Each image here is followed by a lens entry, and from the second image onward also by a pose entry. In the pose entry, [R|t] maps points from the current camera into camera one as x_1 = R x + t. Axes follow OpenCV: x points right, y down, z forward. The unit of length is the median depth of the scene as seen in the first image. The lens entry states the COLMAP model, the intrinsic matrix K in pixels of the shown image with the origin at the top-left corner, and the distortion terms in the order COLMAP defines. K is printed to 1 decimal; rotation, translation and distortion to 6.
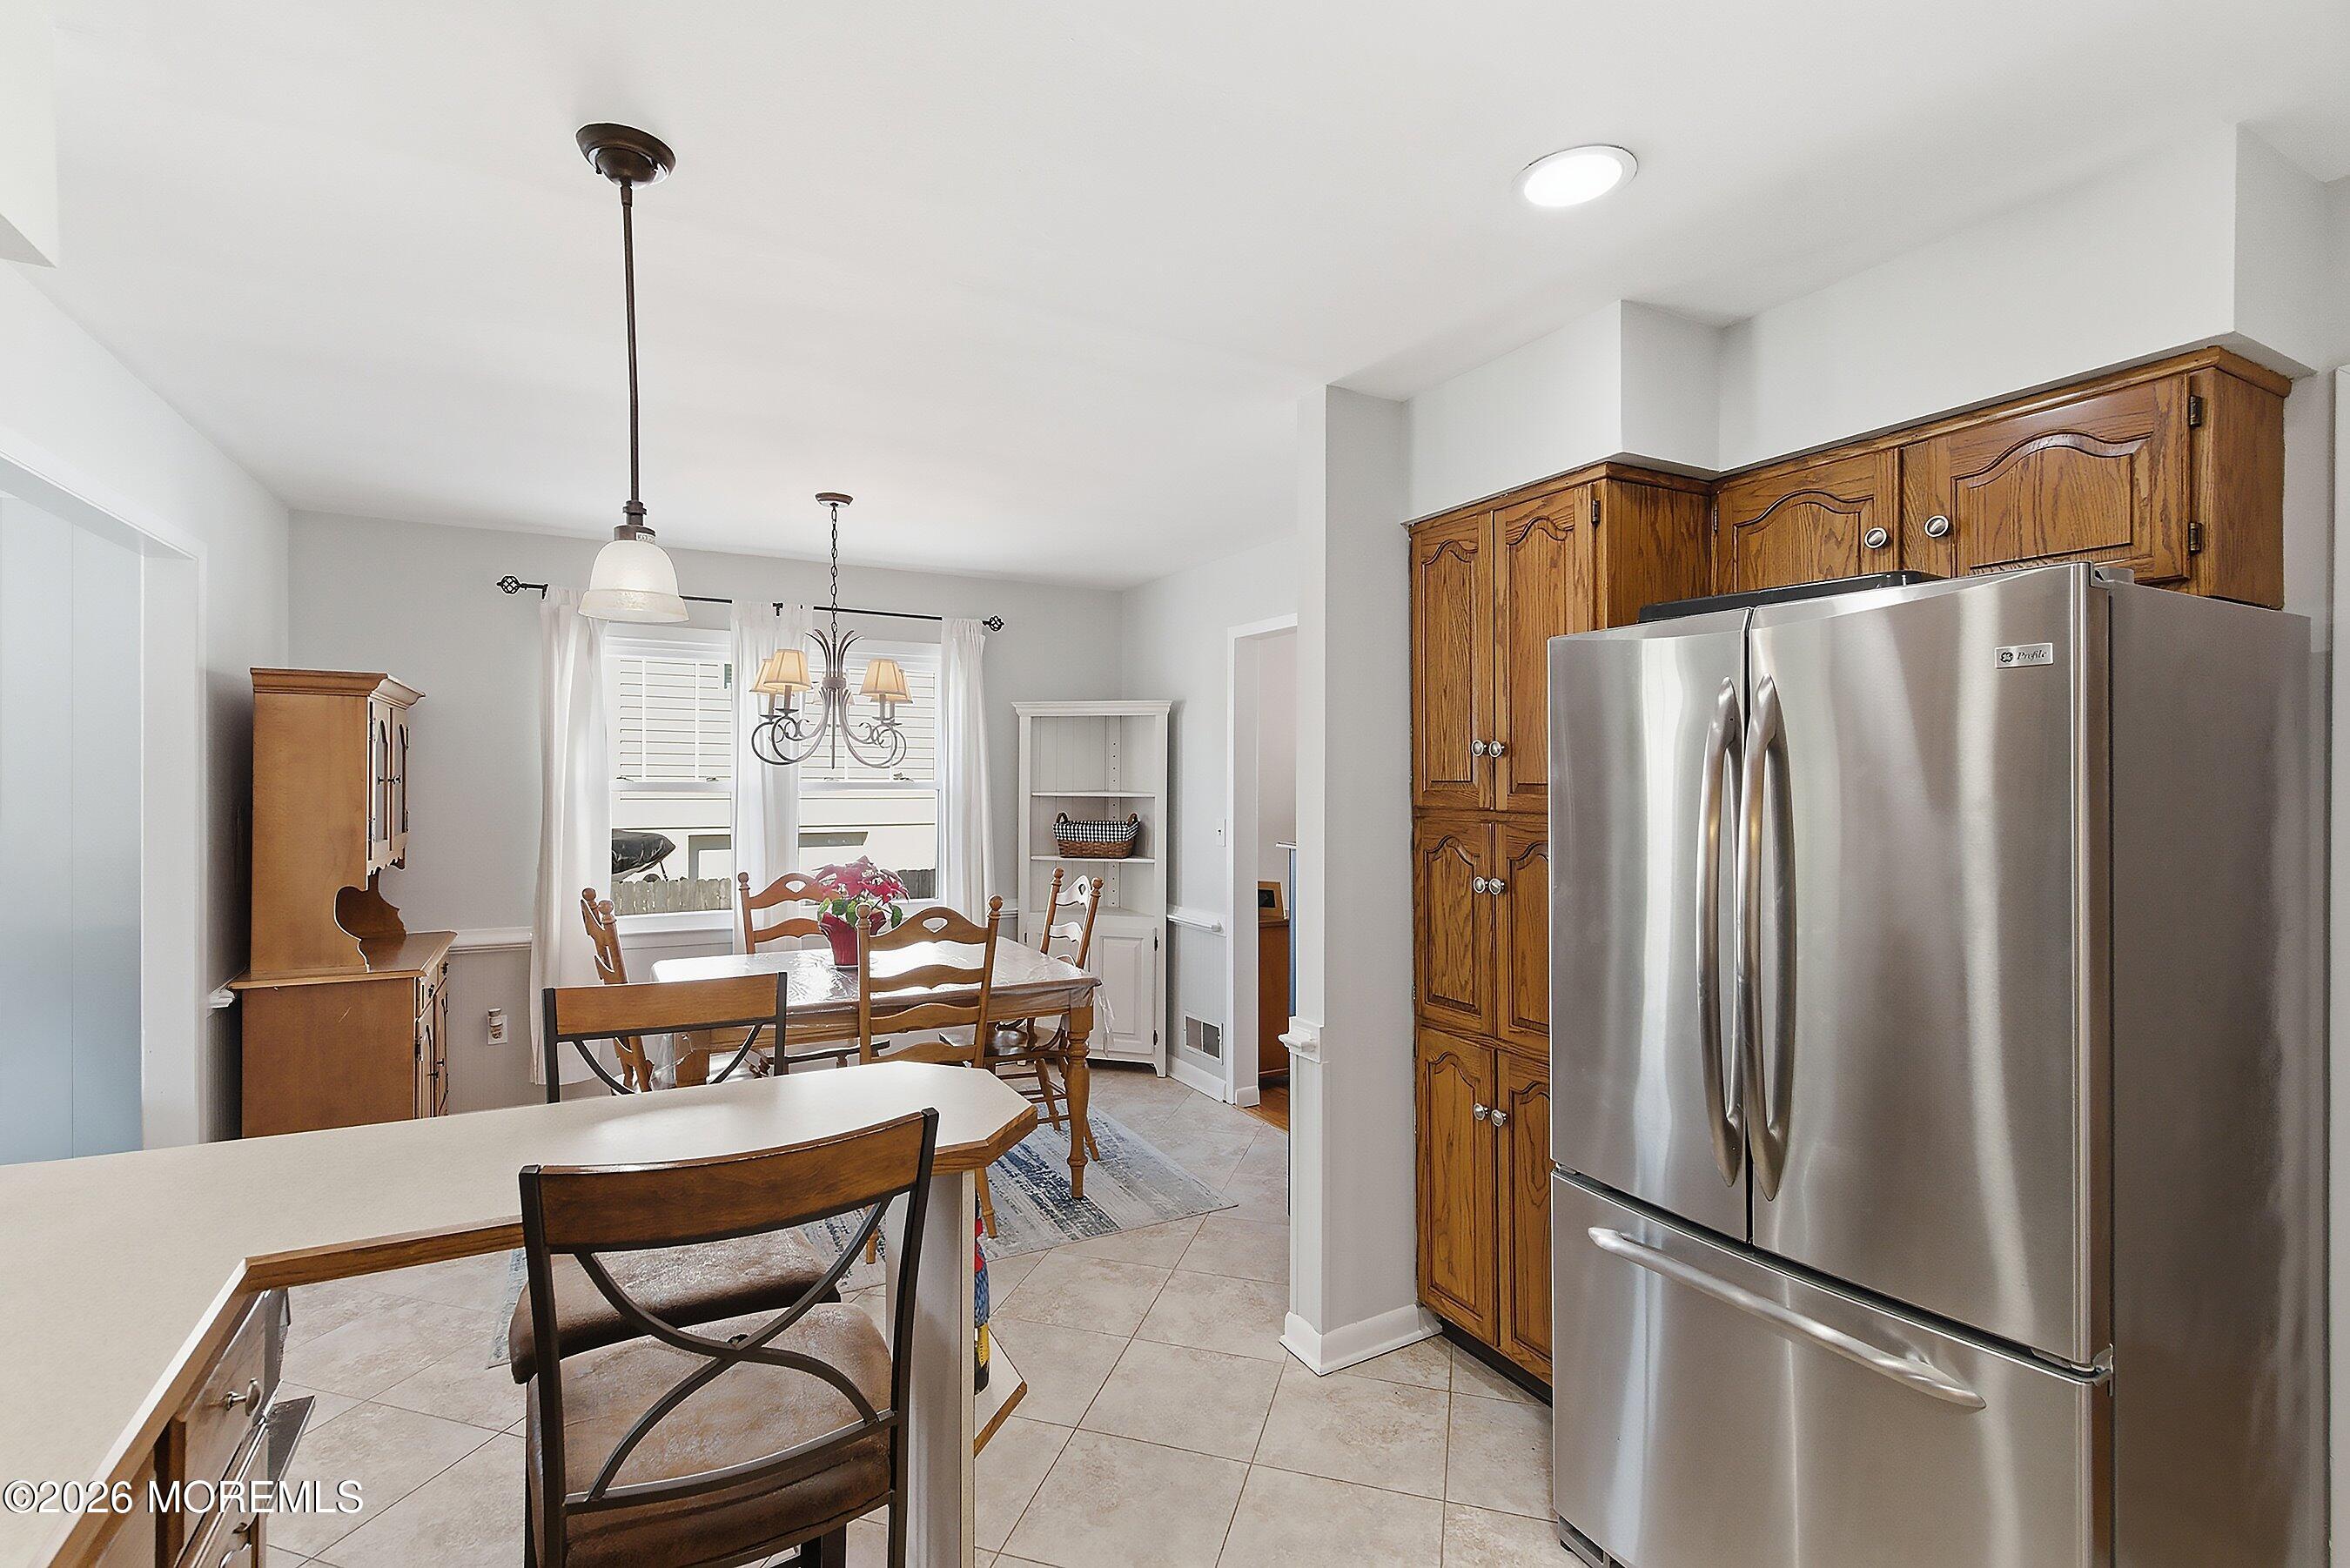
lens RADIAL K [[1058.8, 0, 1179.8], [0, 1058.8, 772.1], [0, 0, 1]] dist [0.000164, -0.001795]
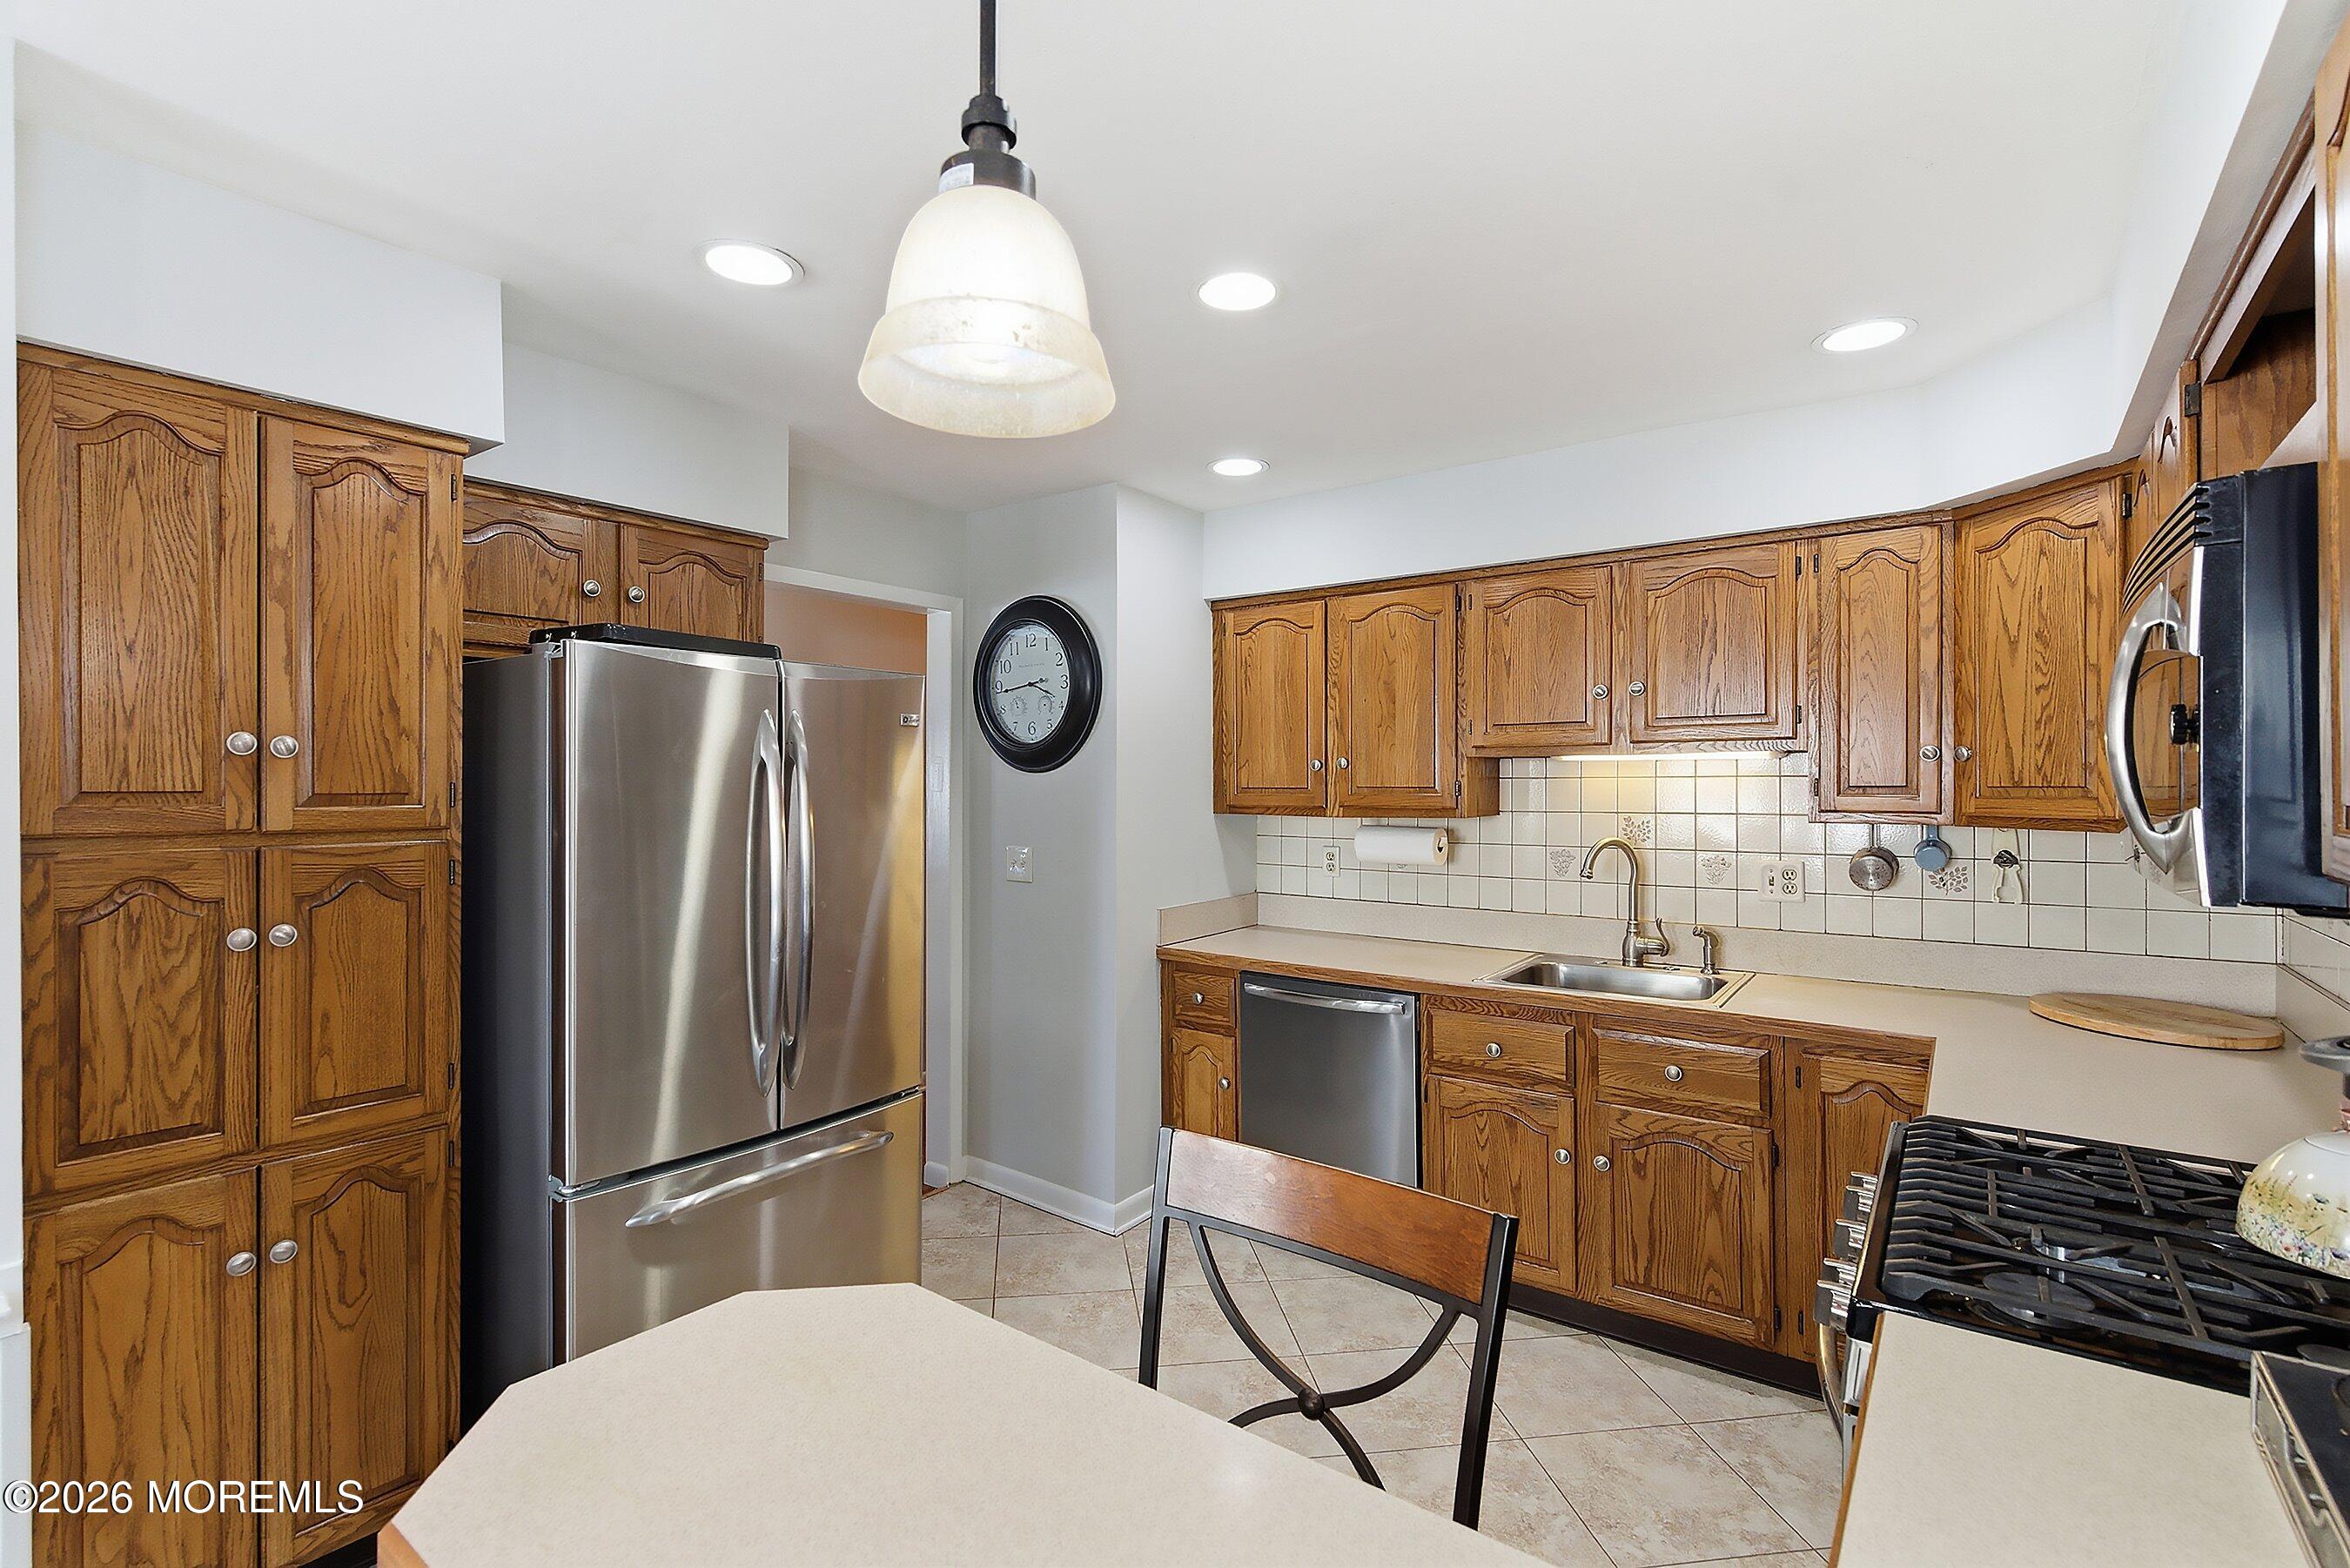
lens RADIAL K [[1058.8, 0, 1176.2], [0, 1058.8, 788.9], [0, 0, 1]] dist [0.000164, -0.001795]
pose [[-0.402385, -0.008534, 0.915431, -0.571829], [-0.008509, 0.999948, 0.005581, -0.001893], [-0.915431, -0.005544, -0.402437, 0.678429]]
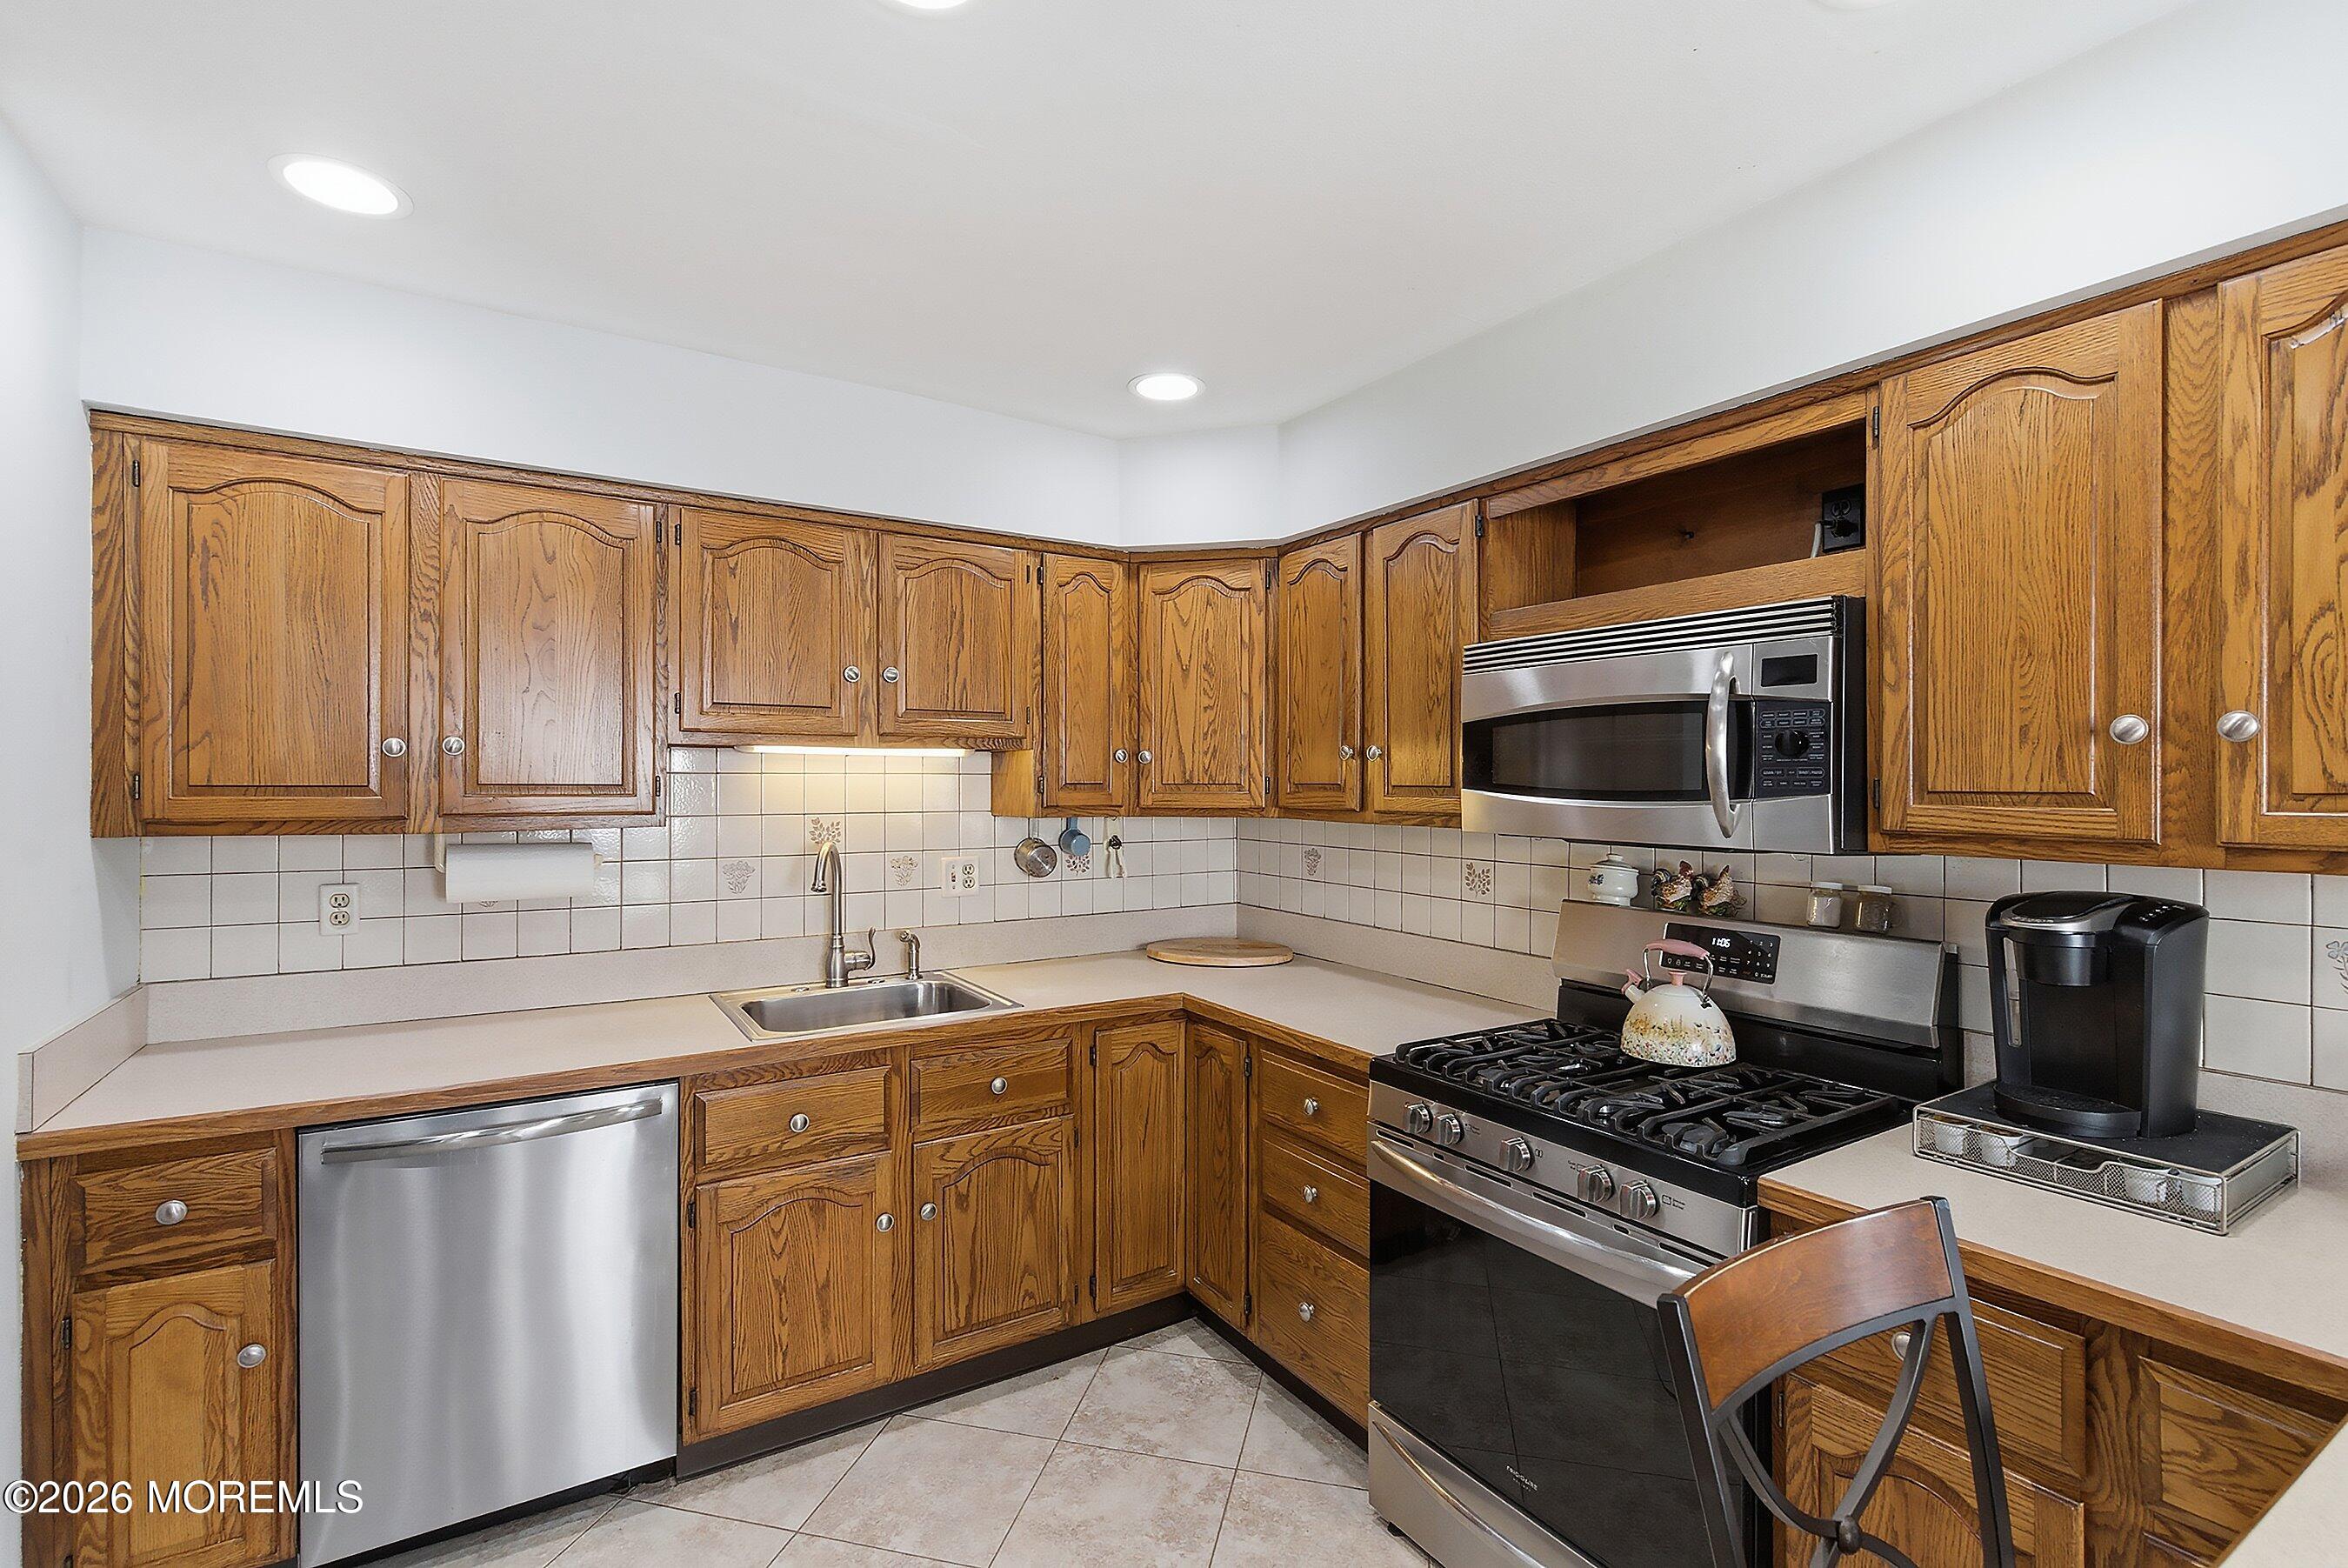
lens RADIAL K [[1058.1, 0, 1170.2], [0, 1058.1, 780.5], [0, 0, 1]] dist [0.000164, -0.001795]
pose [[-0.998912, -0.006634, -0.046158, 0.072062], [-0.006104, 0.999914, -0.011619, 0.005215], [0.046231, -0.011325, -0.998867, 0.807103]]
